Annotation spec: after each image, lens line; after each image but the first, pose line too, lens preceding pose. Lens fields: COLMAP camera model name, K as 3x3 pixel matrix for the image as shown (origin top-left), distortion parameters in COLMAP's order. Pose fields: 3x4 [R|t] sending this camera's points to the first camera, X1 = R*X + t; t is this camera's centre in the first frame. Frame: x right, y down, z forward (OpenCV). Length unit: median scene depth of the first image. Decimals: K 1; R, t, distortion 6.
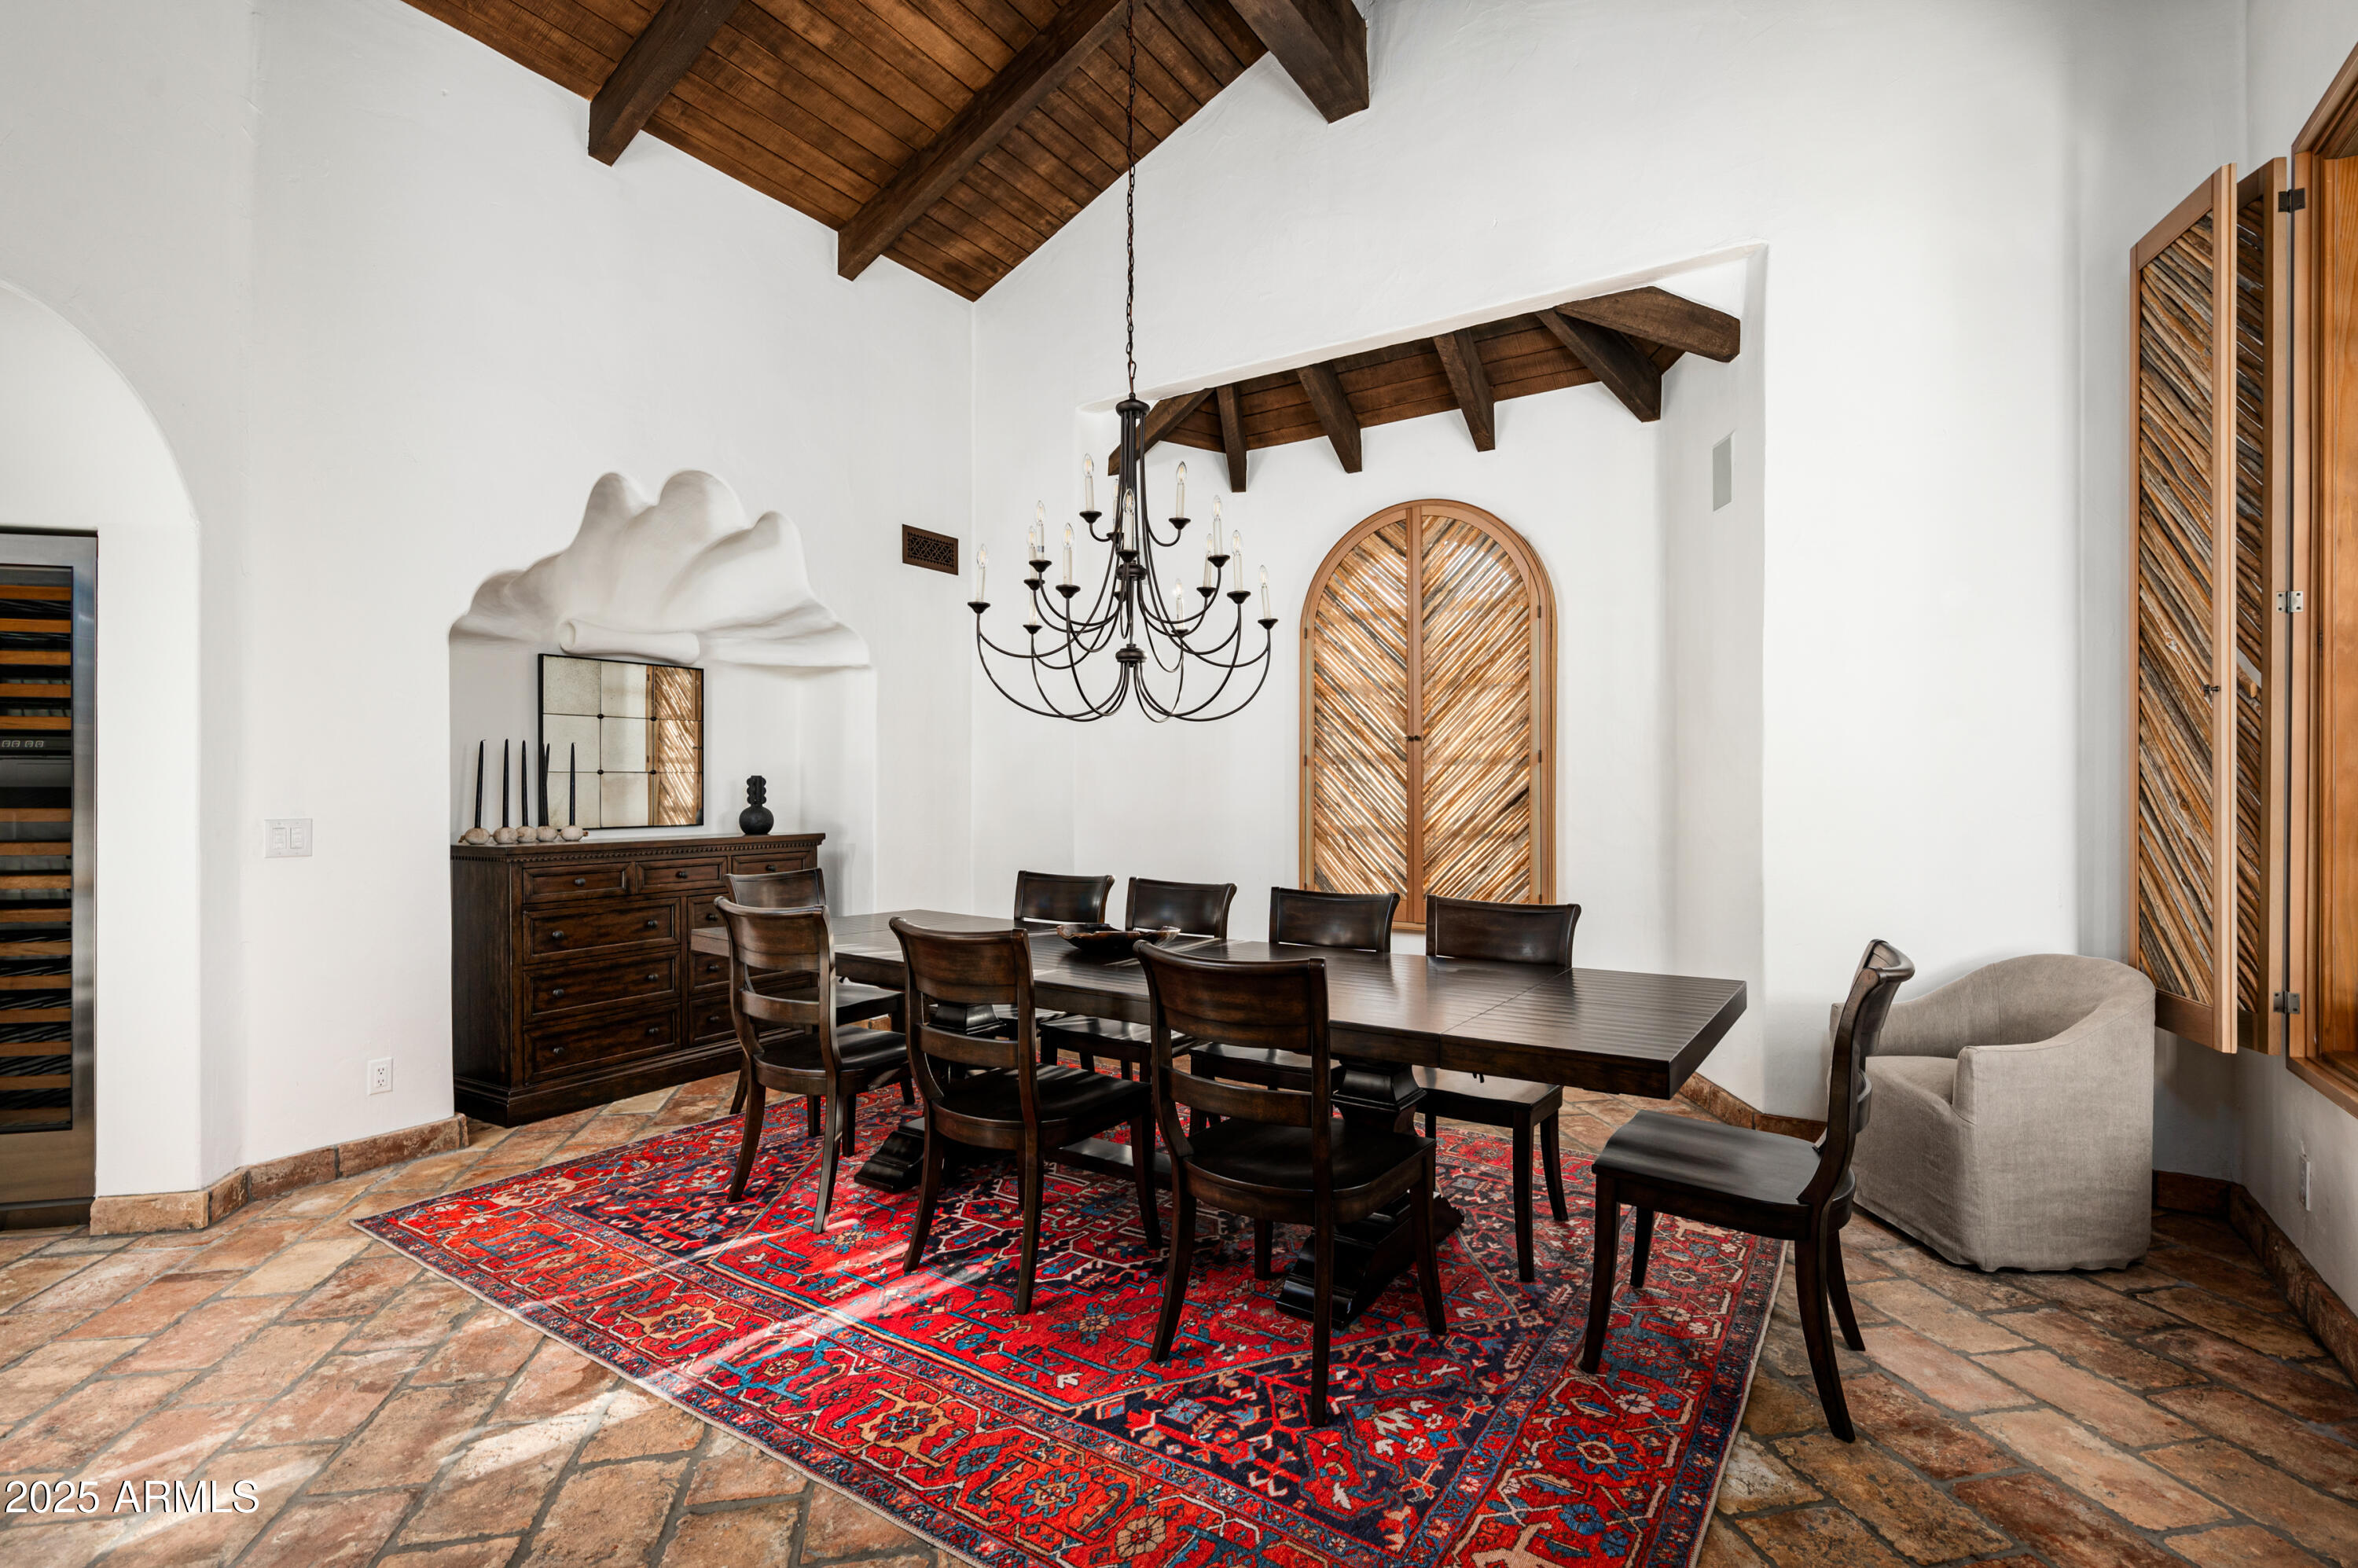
lens RADIAL K [[1087.4, 0, 1179.0], [0, 1087.4, 784.0], [0, 0, 1]] dist [-0.000597, -0.000317]
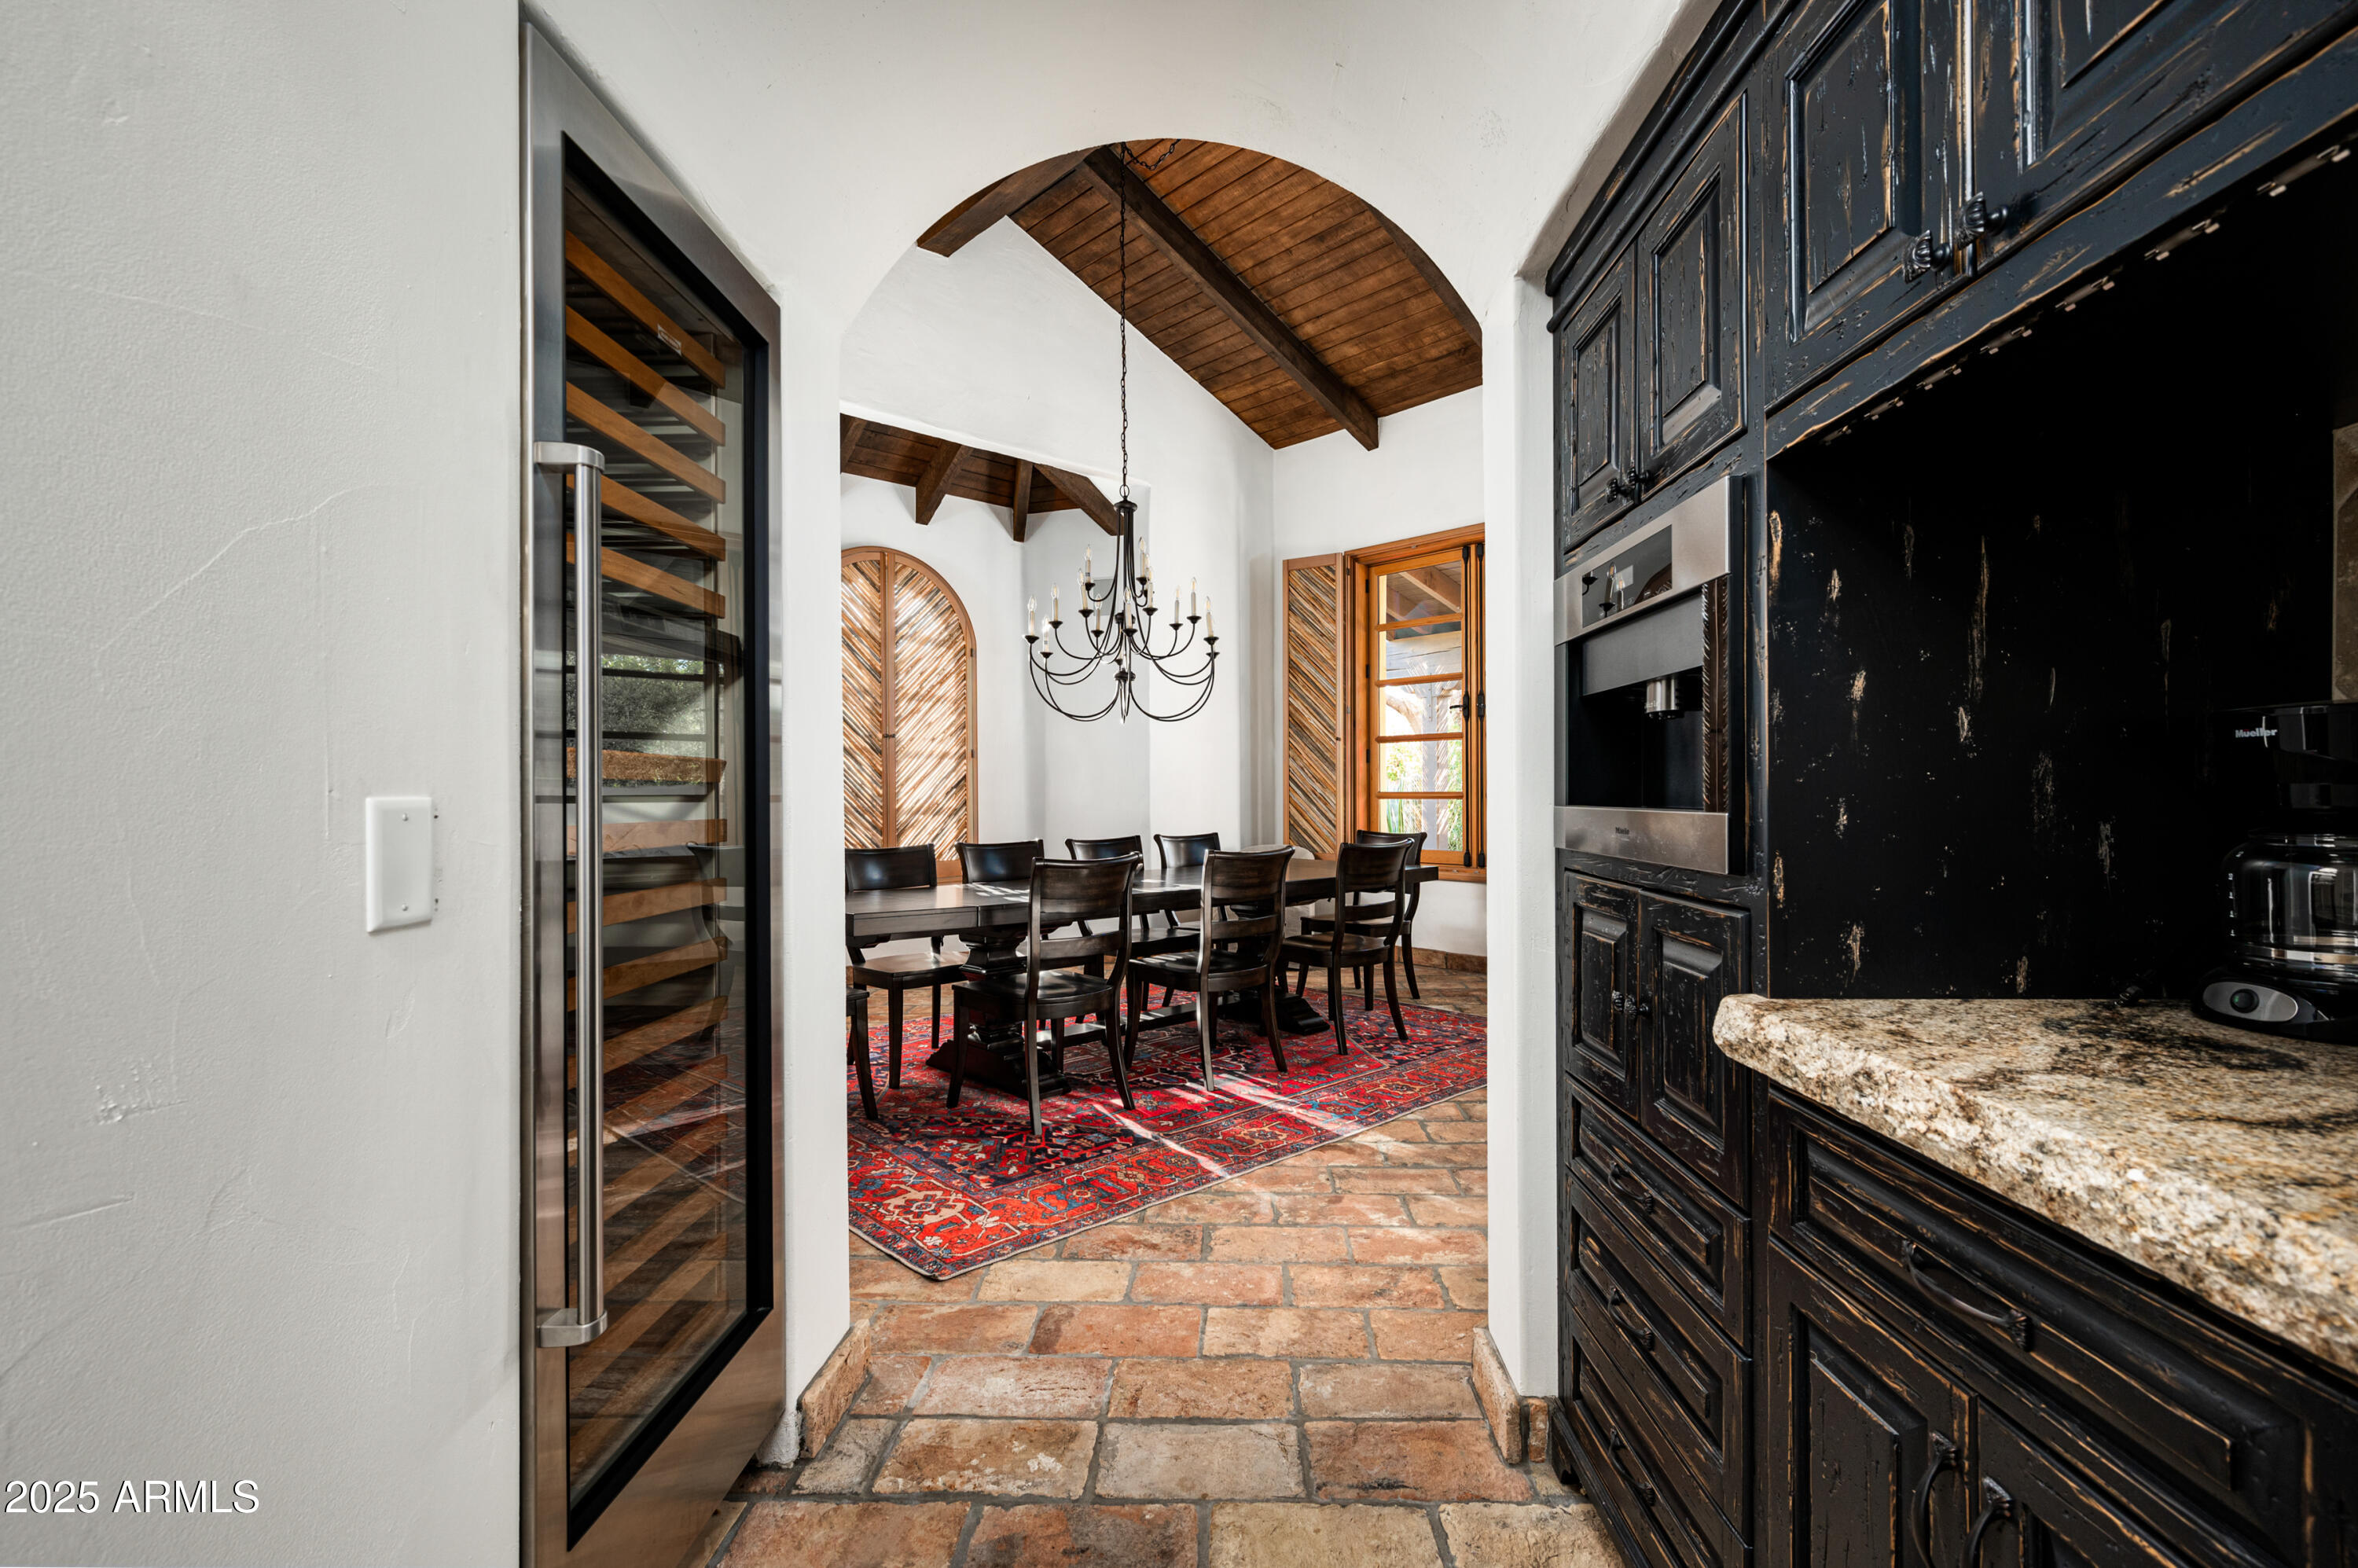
lens RADIAL K [[1062.9, 0, 1179.0], [0, 1062.9, 784.0], [0, 0, 1]] dist [-0.000163, 0.000006]
pose [[0.228221, 0.010016, 0.973558, -1.415082], [0.001864, 0.999941, -0.010724, 0.043390], [-0.973608, 0.004262, 0.228189, 0.612806]]
